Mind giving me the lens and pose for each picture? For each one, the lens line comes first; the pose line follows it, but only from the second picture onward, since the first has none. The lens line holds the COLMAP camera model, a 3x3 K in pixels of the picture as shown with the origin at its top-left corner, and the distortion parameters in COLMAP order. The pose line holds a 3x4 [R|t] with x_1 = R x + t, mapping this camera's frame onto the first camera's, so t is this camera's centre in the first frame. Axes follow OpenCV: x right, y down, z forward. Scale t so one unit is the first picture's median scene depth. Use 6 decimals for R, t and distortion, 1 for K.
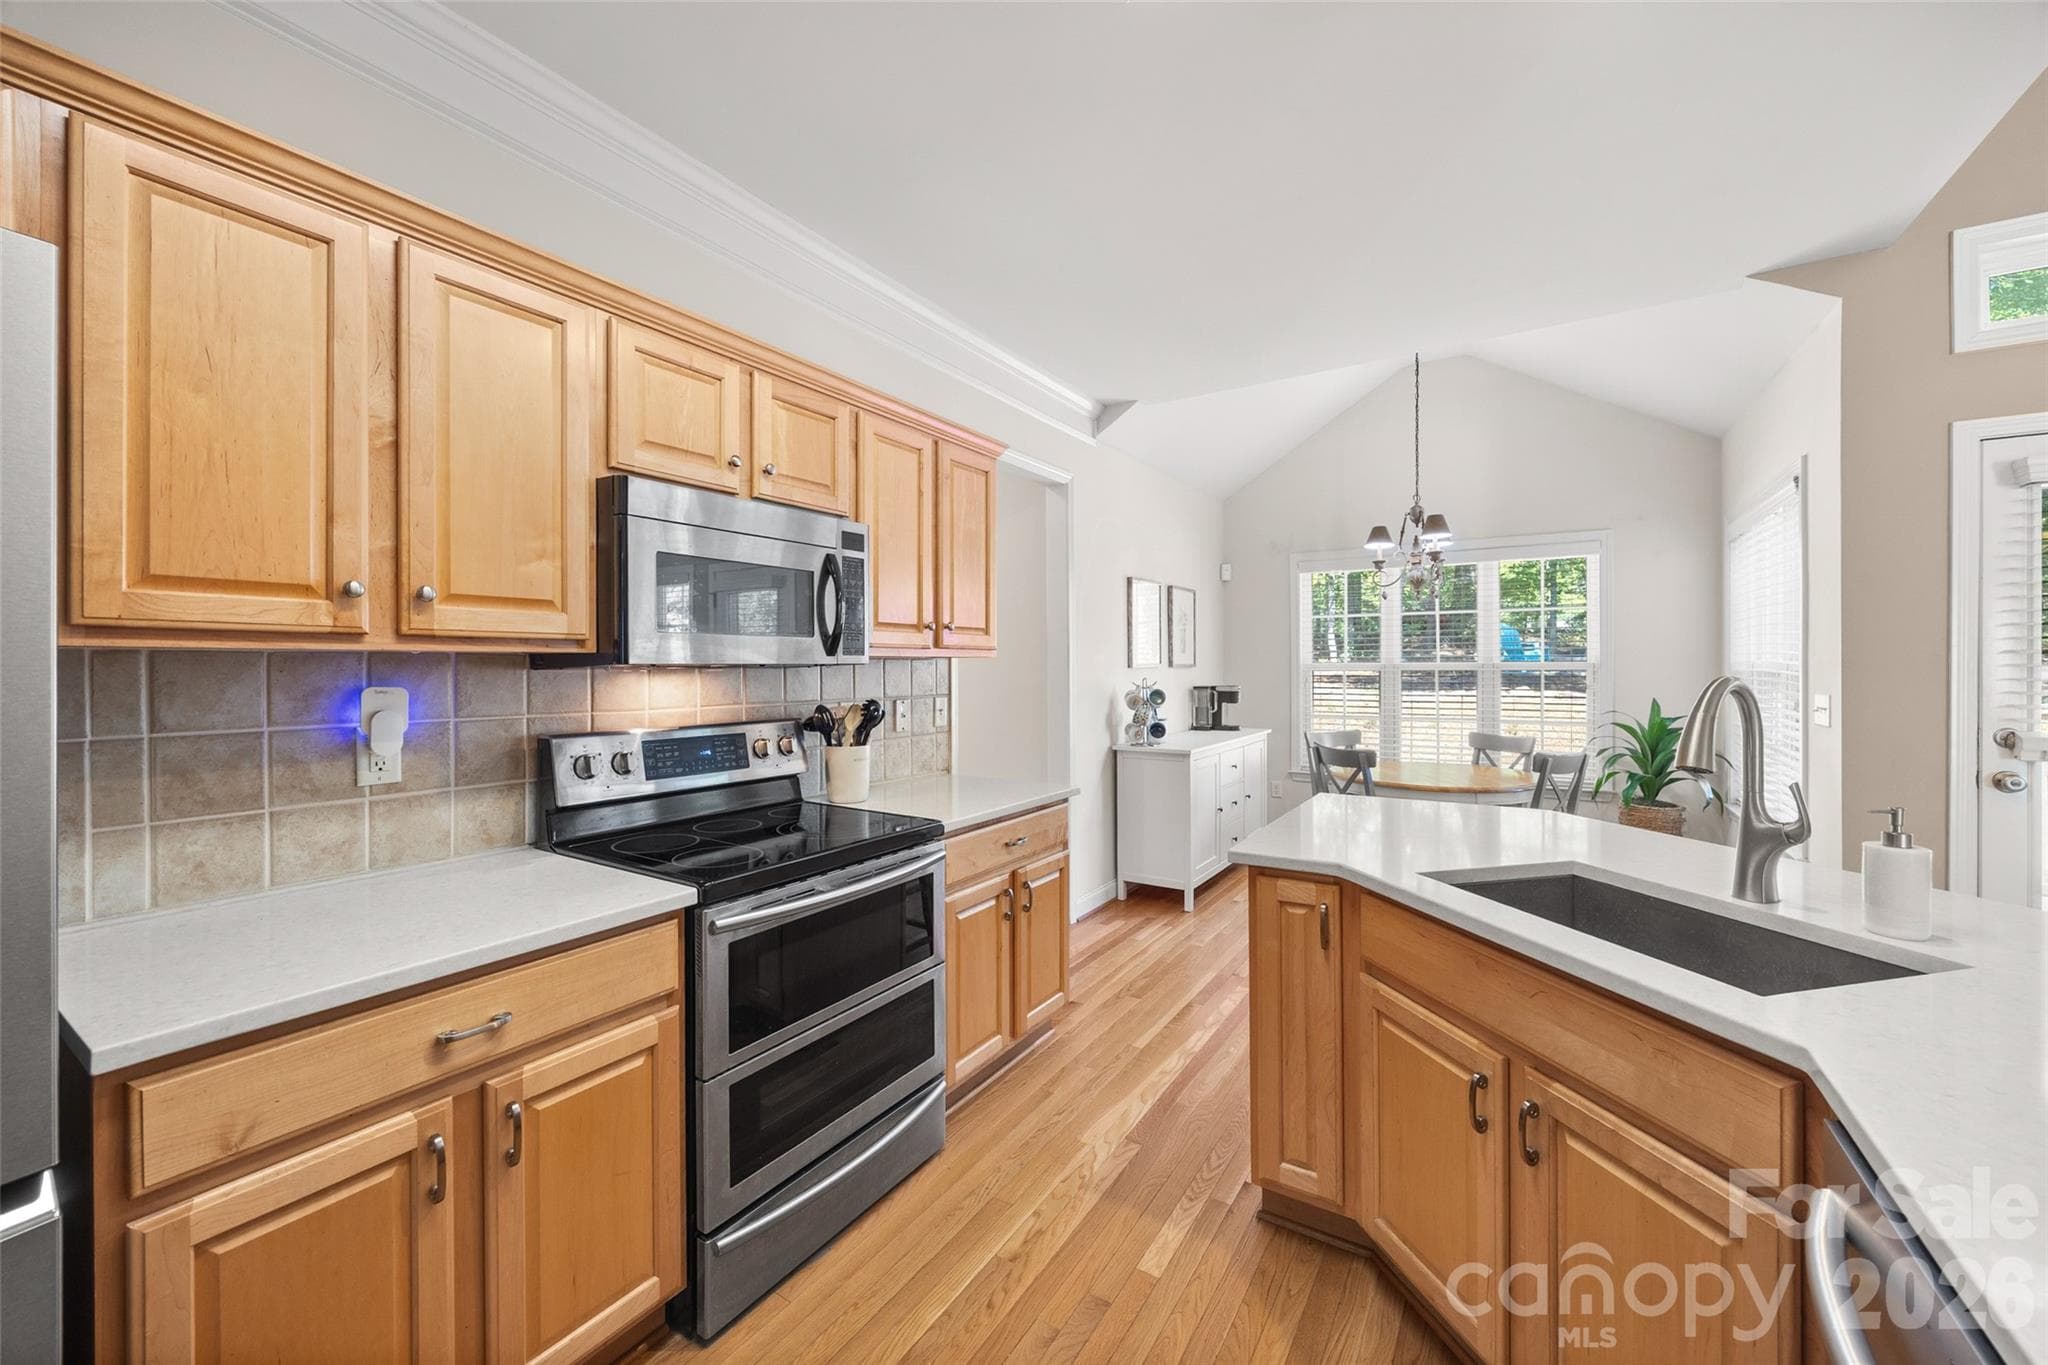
lens RADIAL K [[788.7, 0, 1027.0], [0, 788.7, 669.3], [0, 0, 1]] dist [-0.001981, -0.000373]
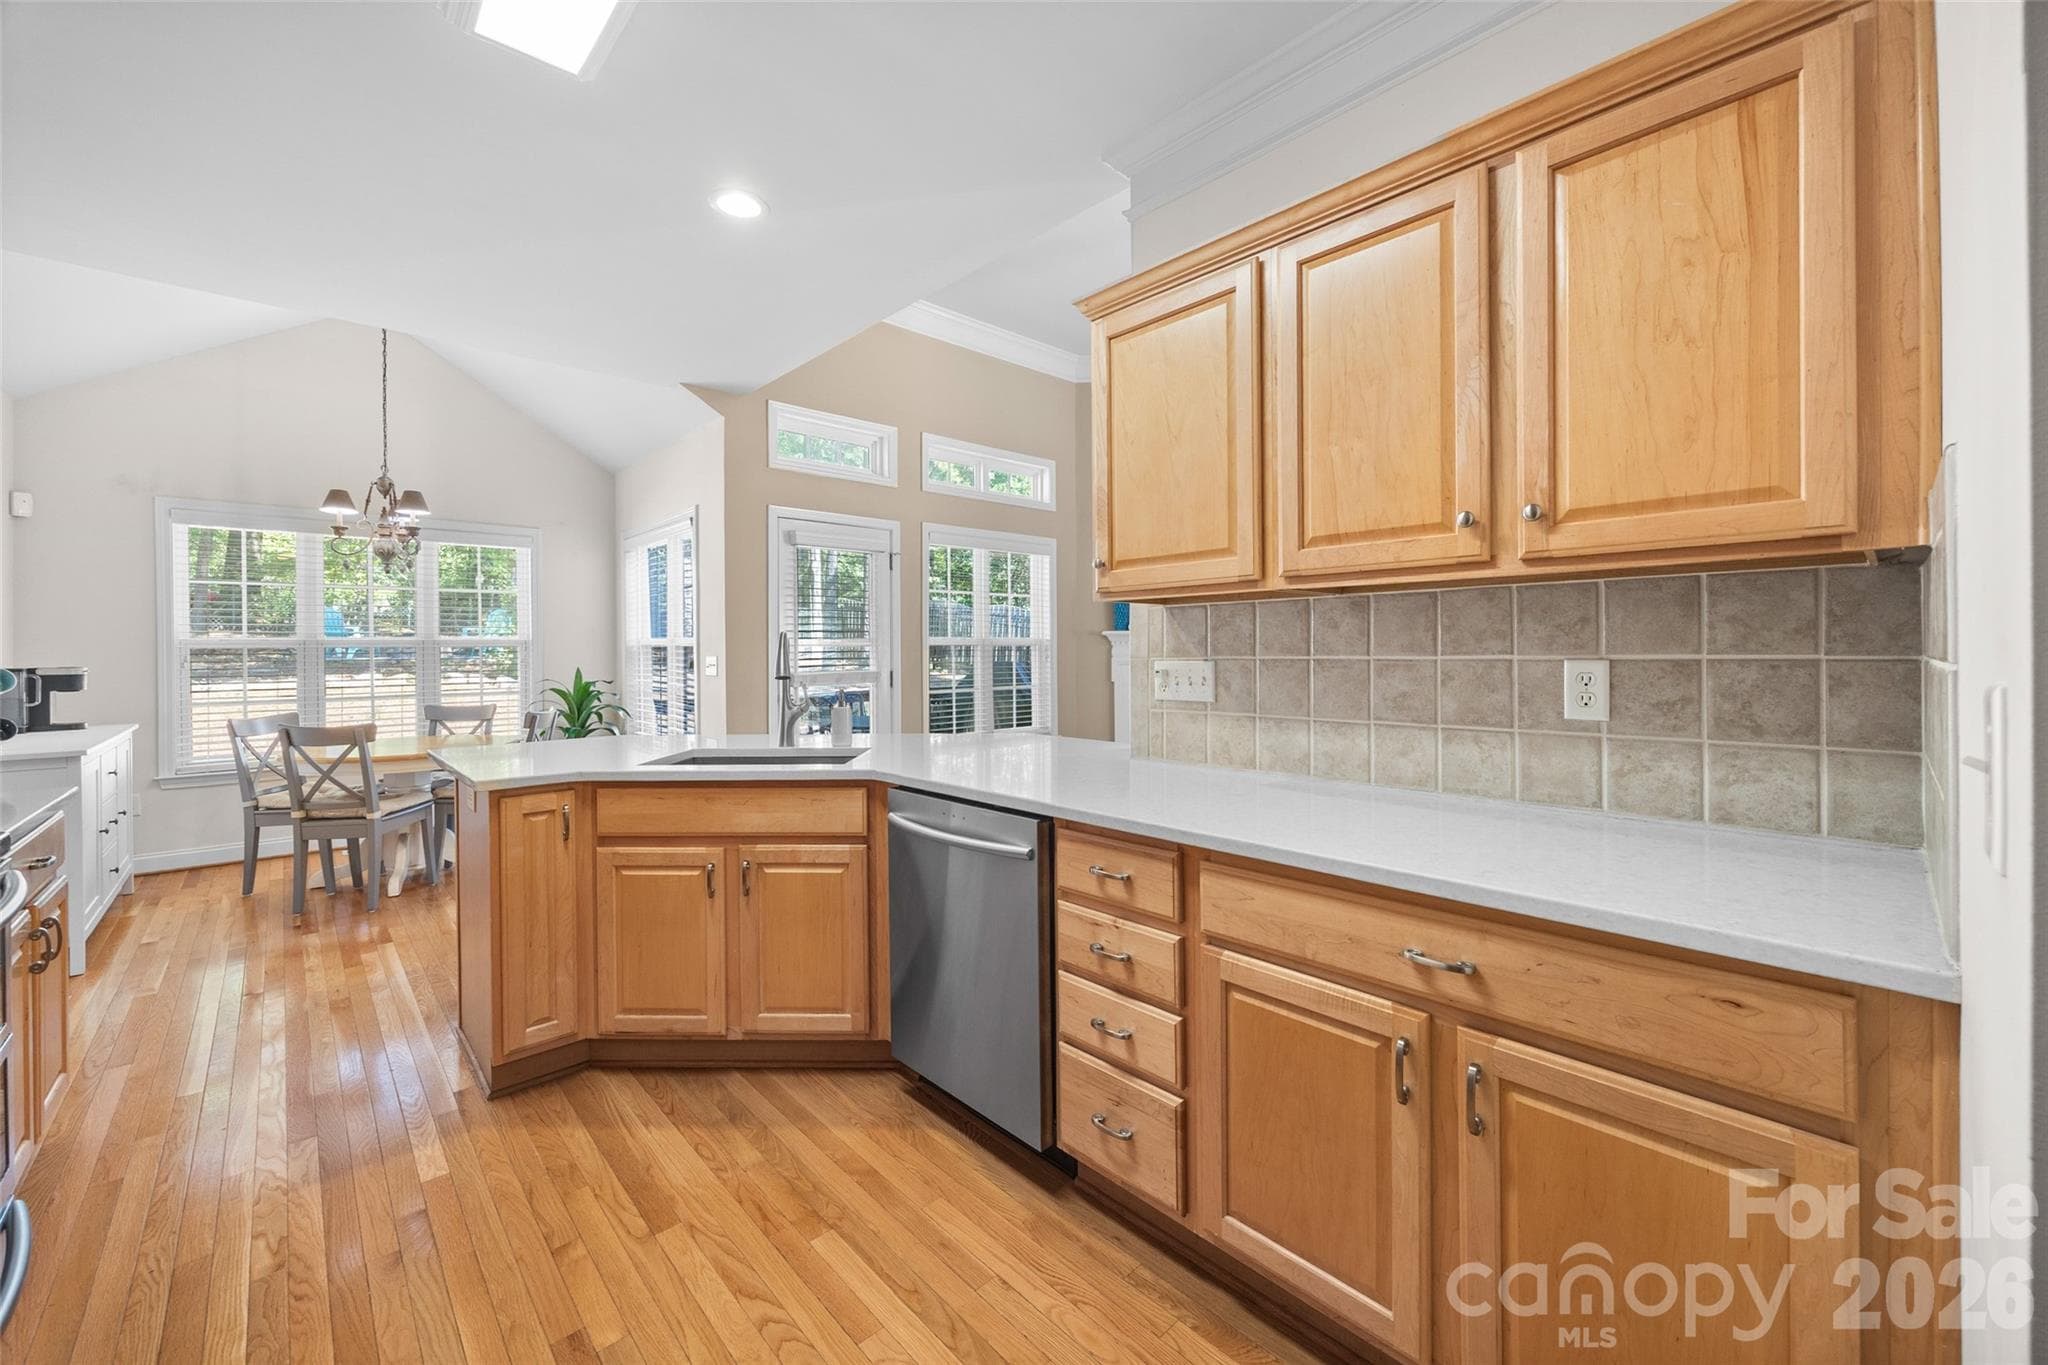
lens RADIAL K [[804.9, 0, 1025.7], [0, 804.9, 656.5], [0, 0, 1]] dist [0.000670, -0.000085]
pose [[0.255391, -0.007942, 0.966805, -0.275823], [0.010517, 0.999930, 0.005435, 0.020006], [-0.966781, 0.008780, 0.255457, -0.029516]]
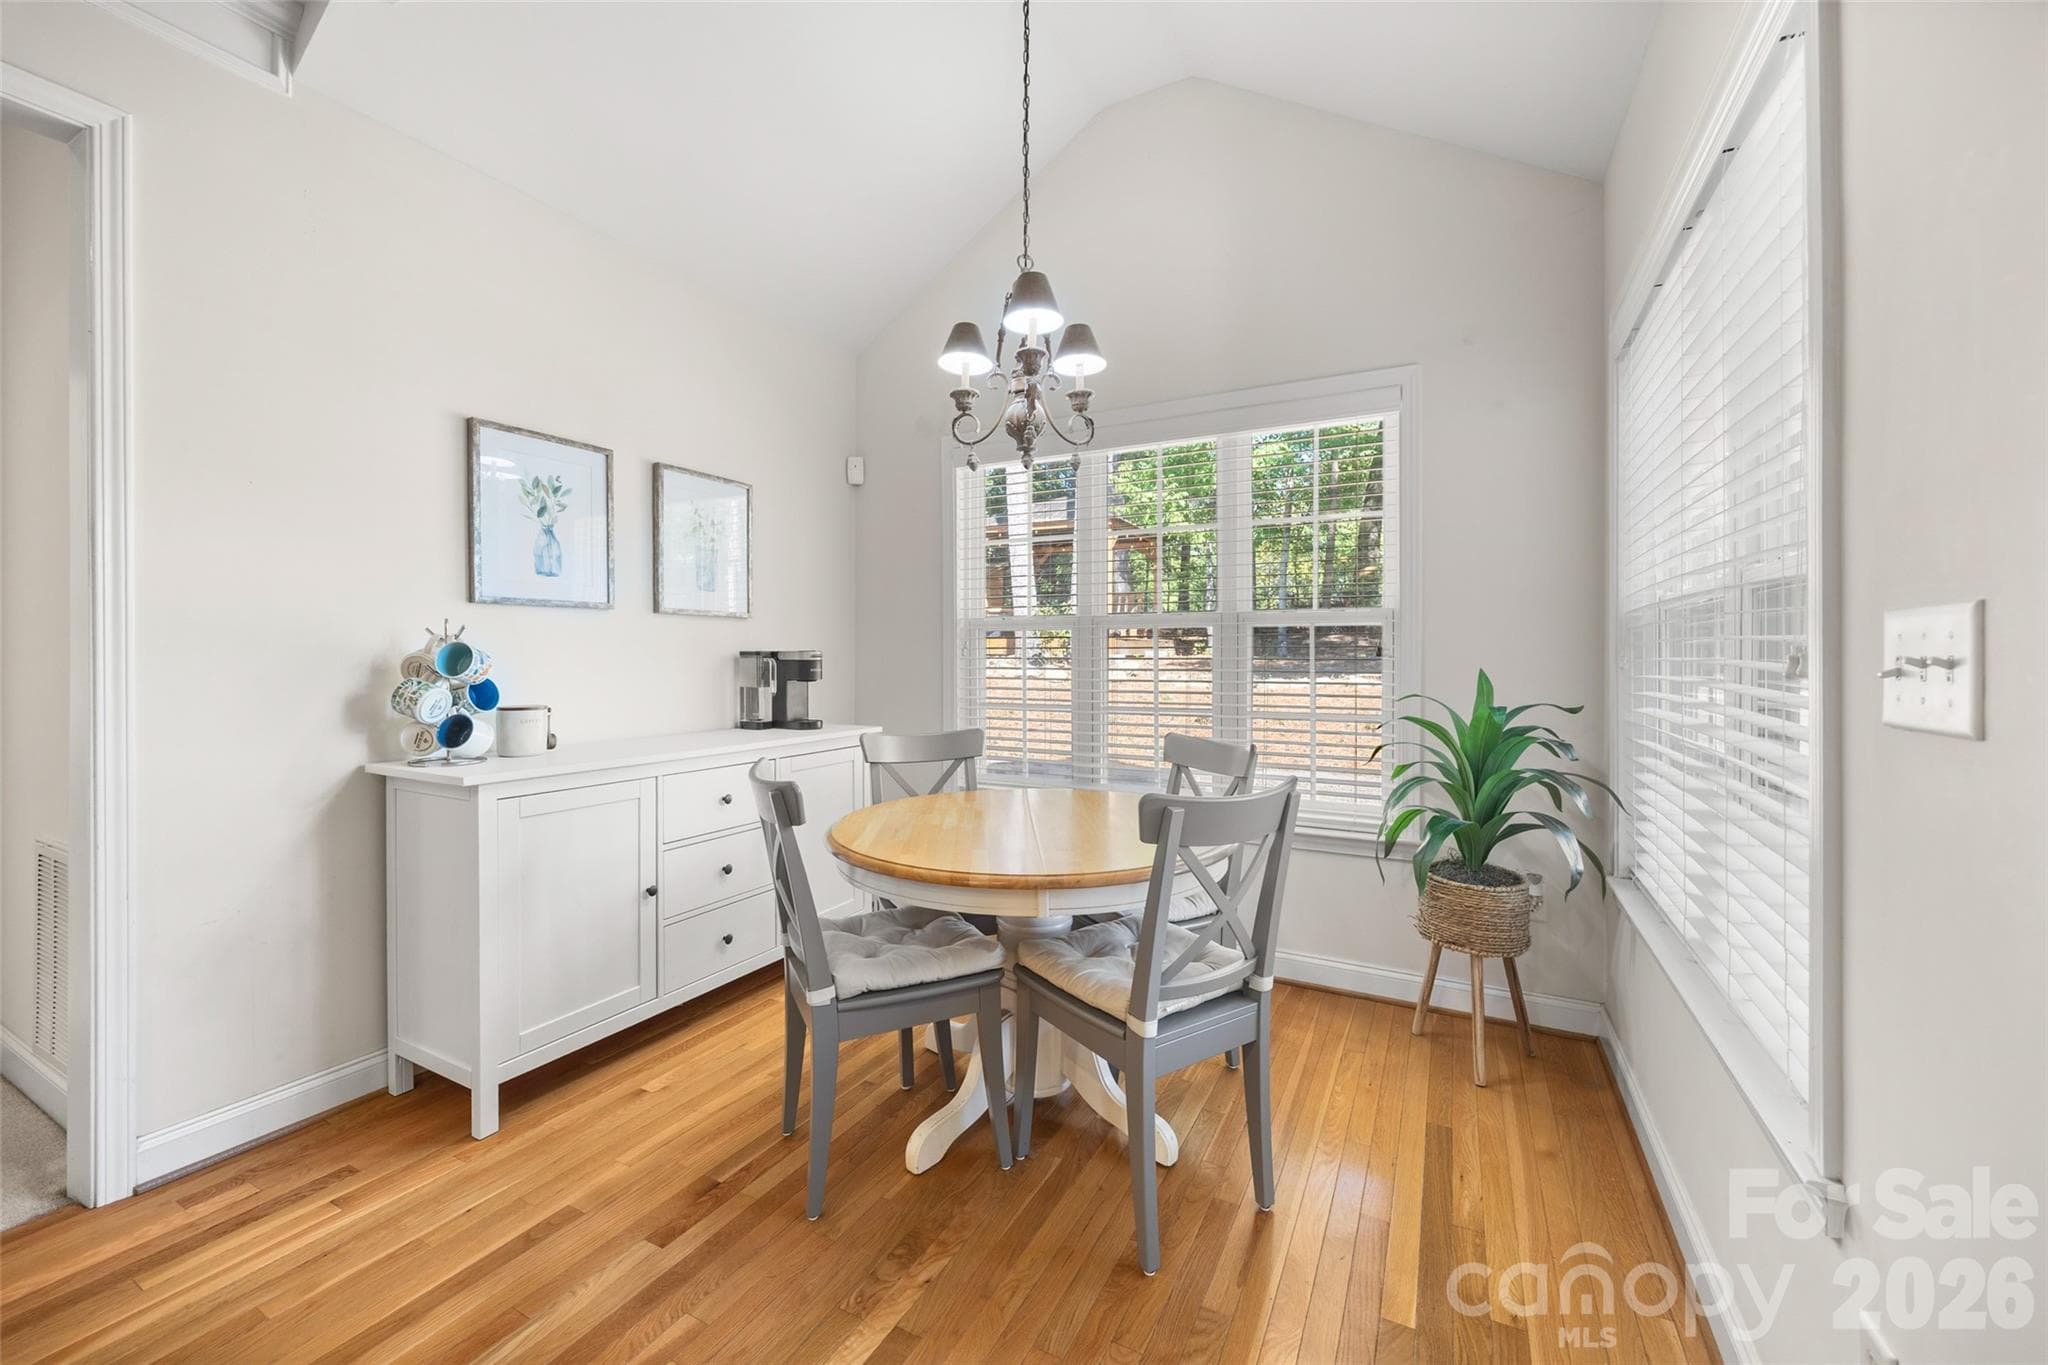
lens RADIAL K [[804.9, 0, 1025.7], [0, 804.9, 656.5], [0, 0, 1]] dist [0.000670, -0.000085]
pose [[0.996840, 0.006323, 0.079188, 0.457173], [-0.005947, 0.999970, -0.004980, 0.032873], [-0.079217, 0.004493, 0.996847, 0.497903]]
